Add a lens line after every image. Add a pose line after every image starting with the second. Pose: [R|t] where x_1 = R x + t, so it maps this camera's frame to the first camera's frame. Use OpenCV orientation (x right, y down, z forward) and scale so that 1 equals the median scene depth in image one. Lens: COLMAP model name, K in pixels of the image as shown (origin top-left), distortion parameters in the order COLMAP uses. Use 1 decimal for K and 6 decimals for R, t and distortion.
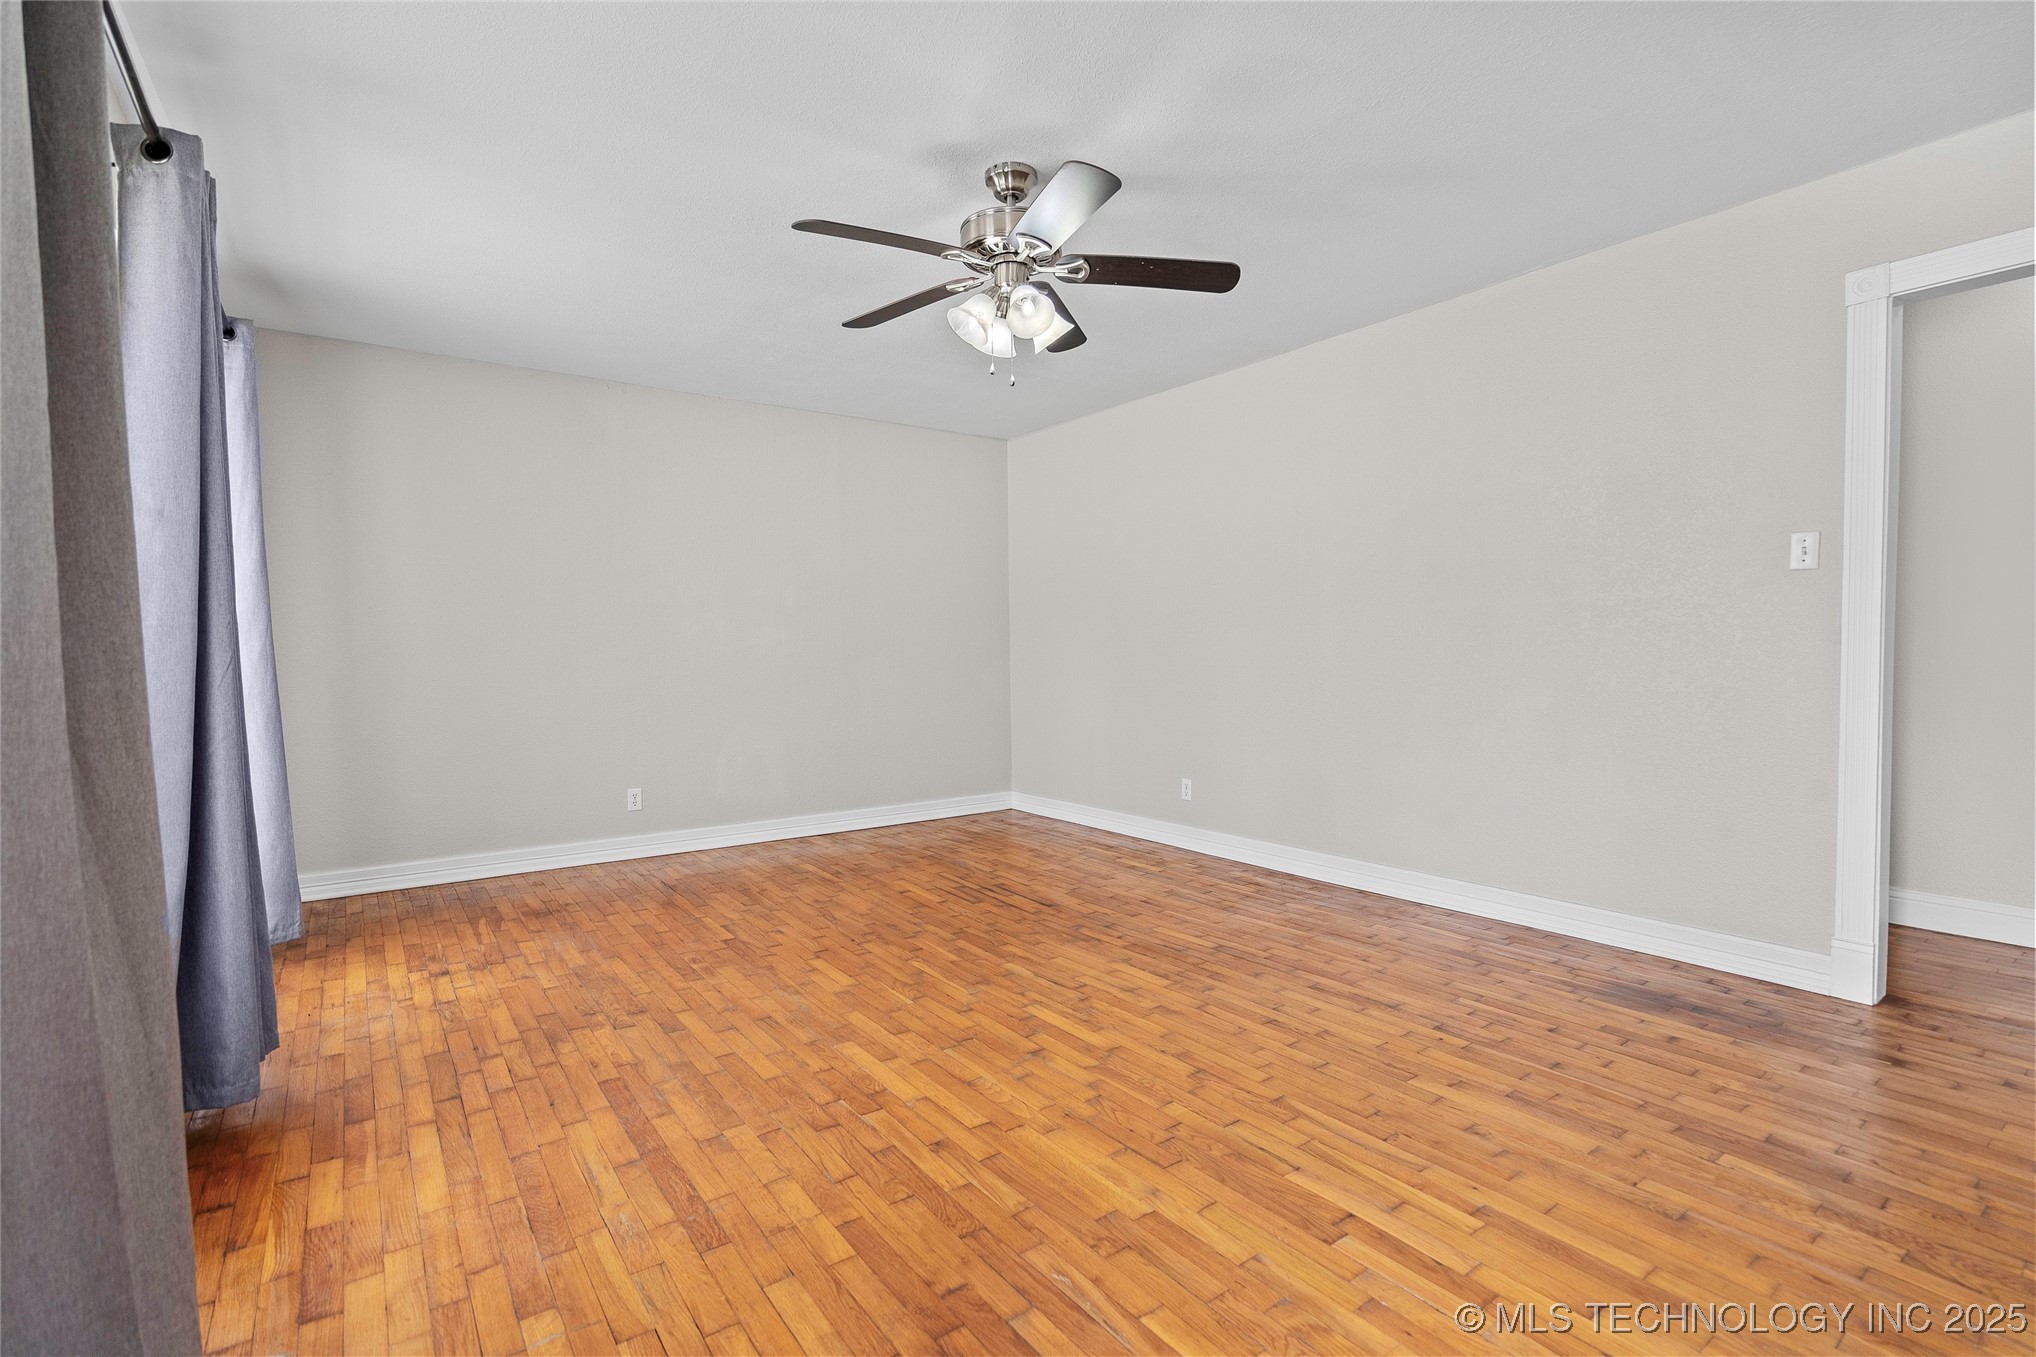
lens RADIAL K [[937.1, 0, 1018.0], [0, 937.1, 677.3], [0, 0, 1]] dist [0.000236, 0.000544]
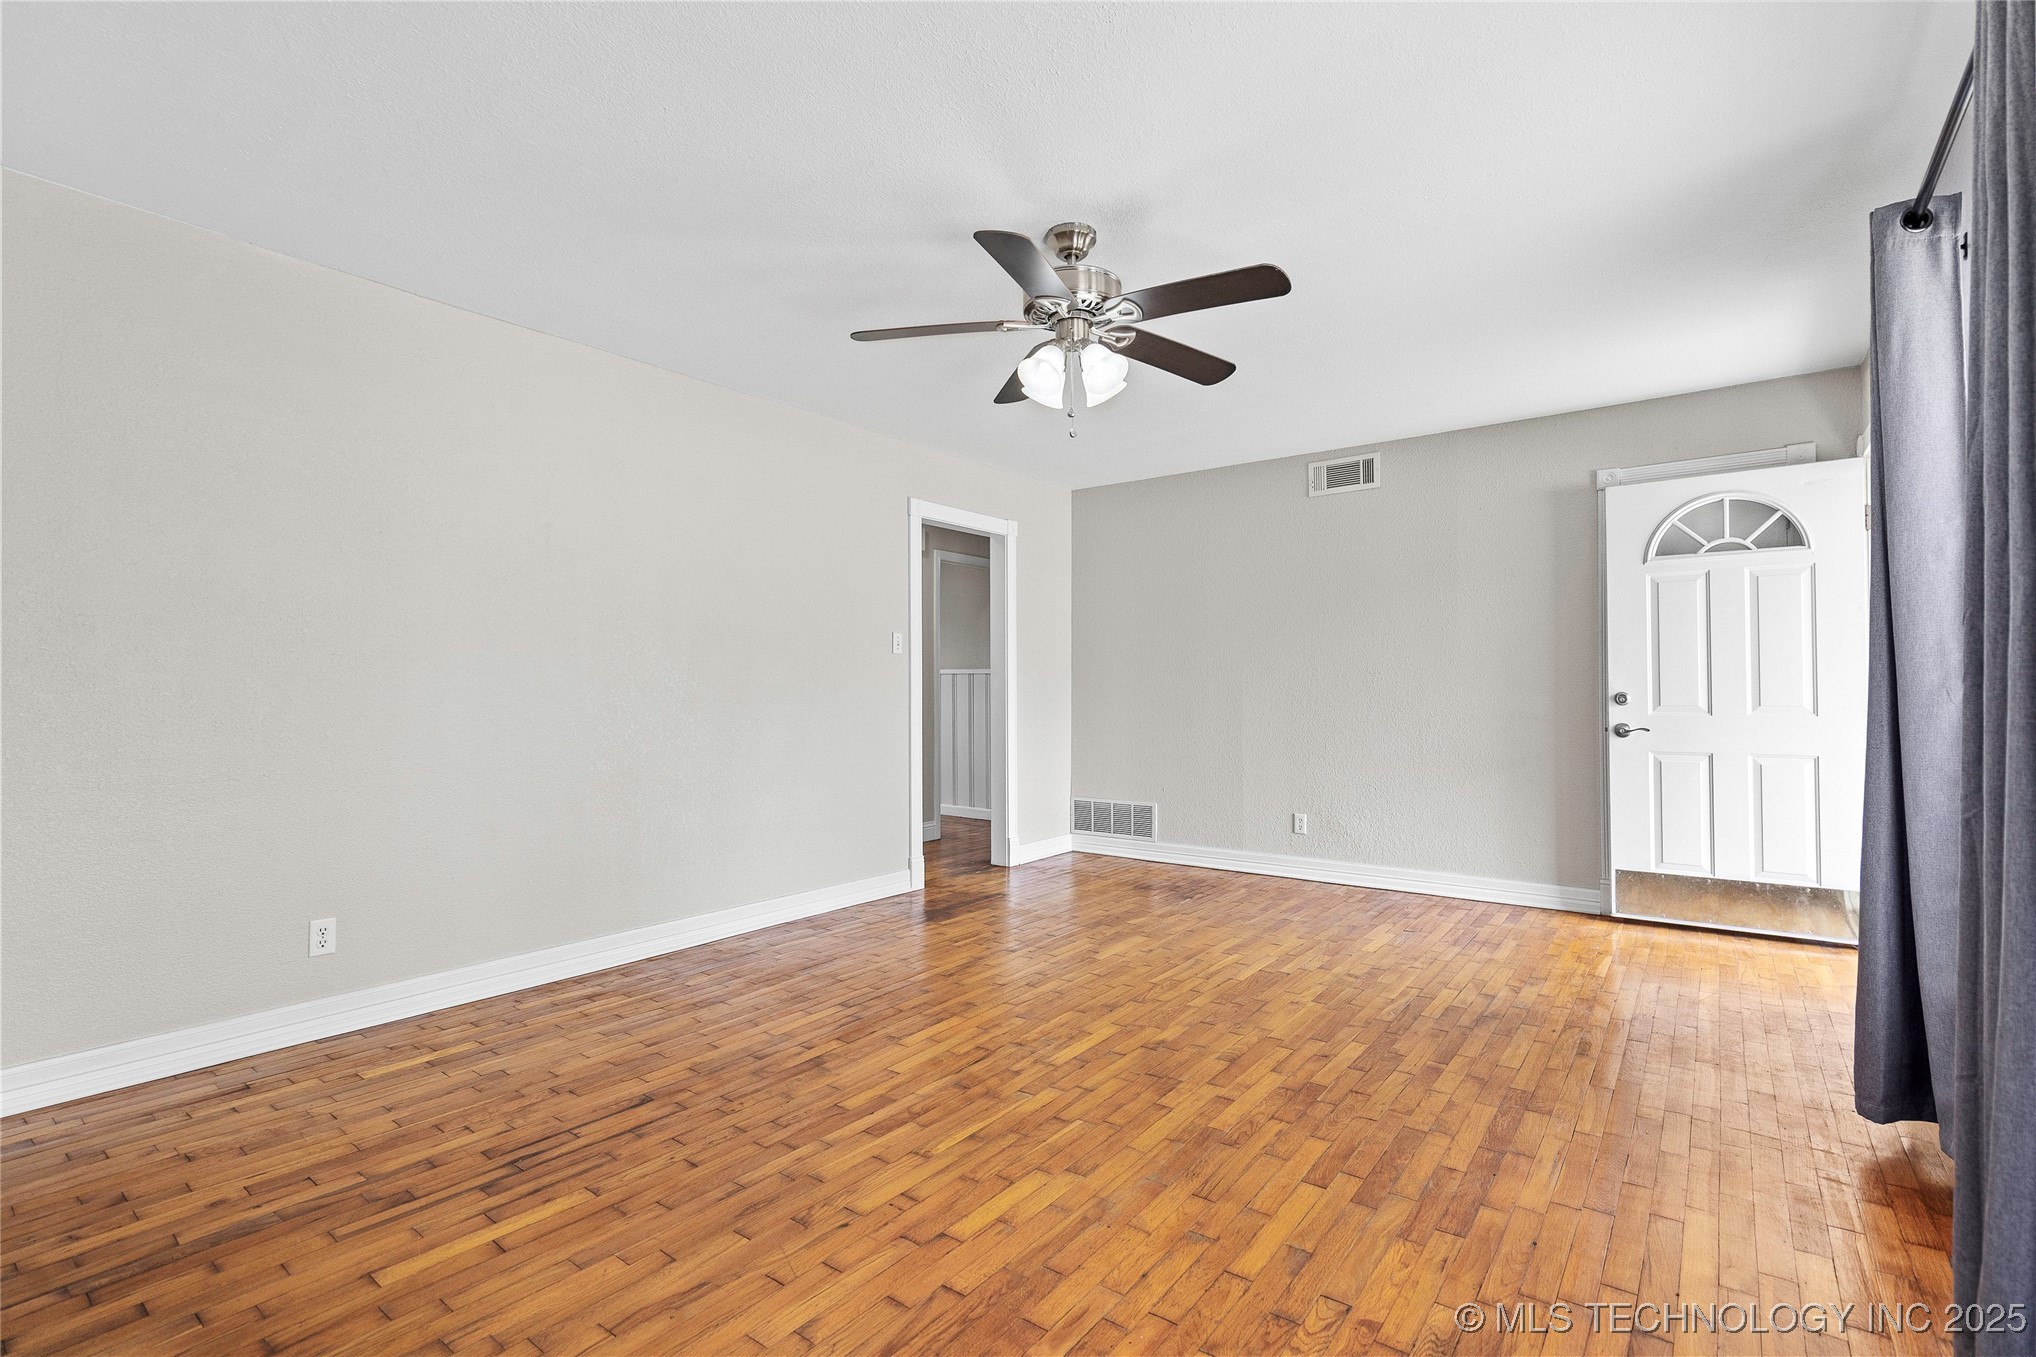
lens RADIAL K [[937.1, 0, 1018.0], [0, 937.1, 677.3], [0, 0, 1]] dist [0.000236, 0.000544]
pose [[-0.296641, 0.027890, 0.954582, -0.844589], [0.035977, 0.999190, -0.018013, -0.029432], [-0.954311, 0.028999, -0.297405, 1.209647]]
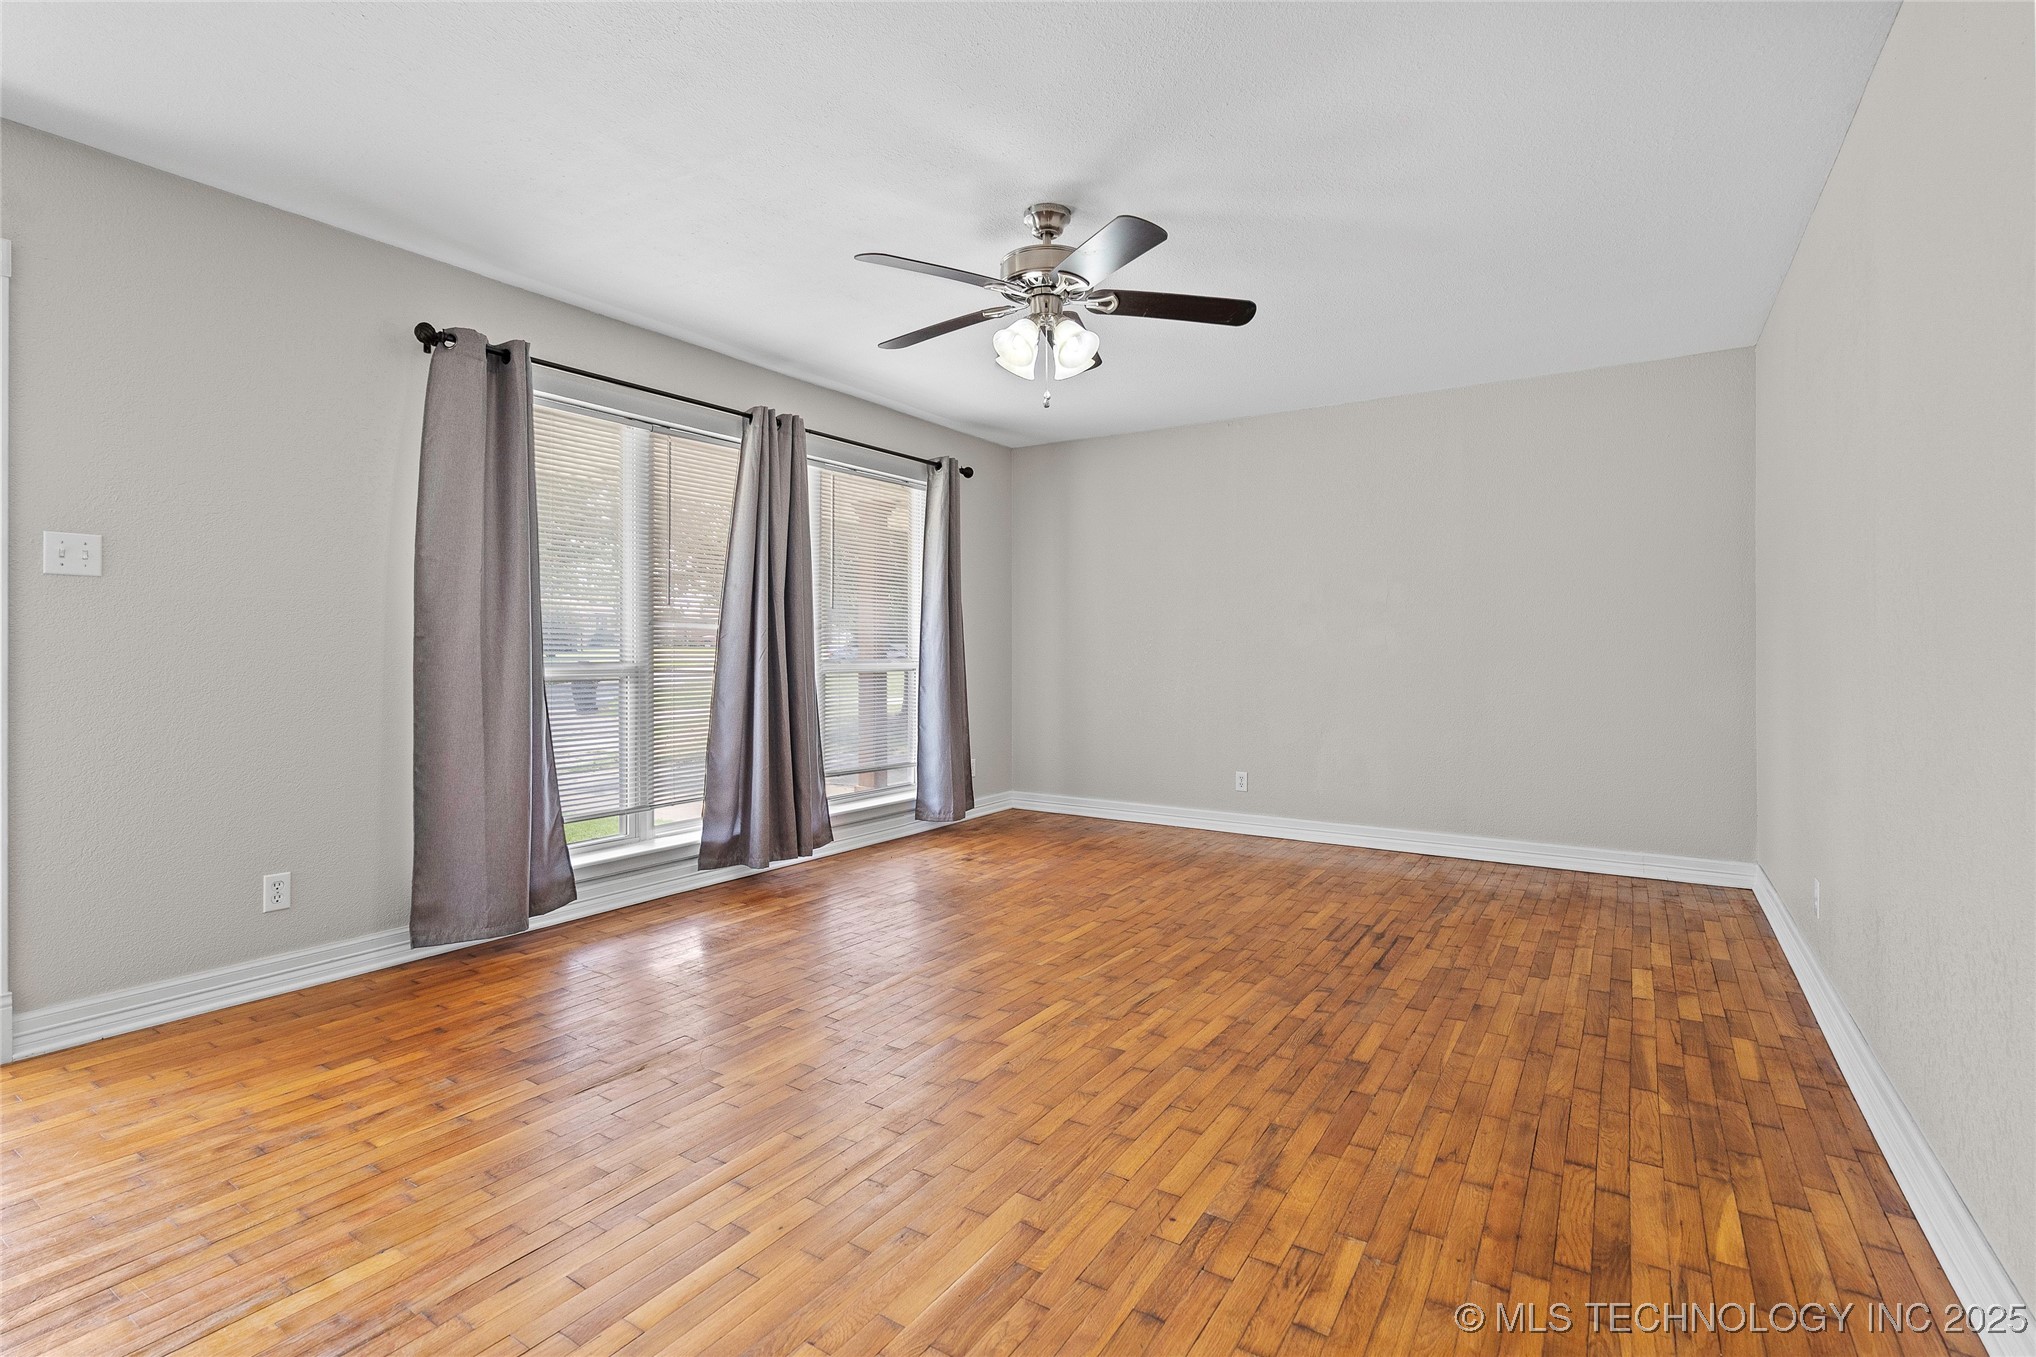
lens RADIAL K [[944.8, 0, 1020.0], [0, 944.8, 650.8], [0, 0, 1]] dist [0.001522, 0.001414]
pose [[0.365831, 0.012425, -0.930598, 0.876183], [-0.034197, 0.999415, -0.000100, -0.027217], [0.930053, 0.031860, 0.366042, 0.516680]]
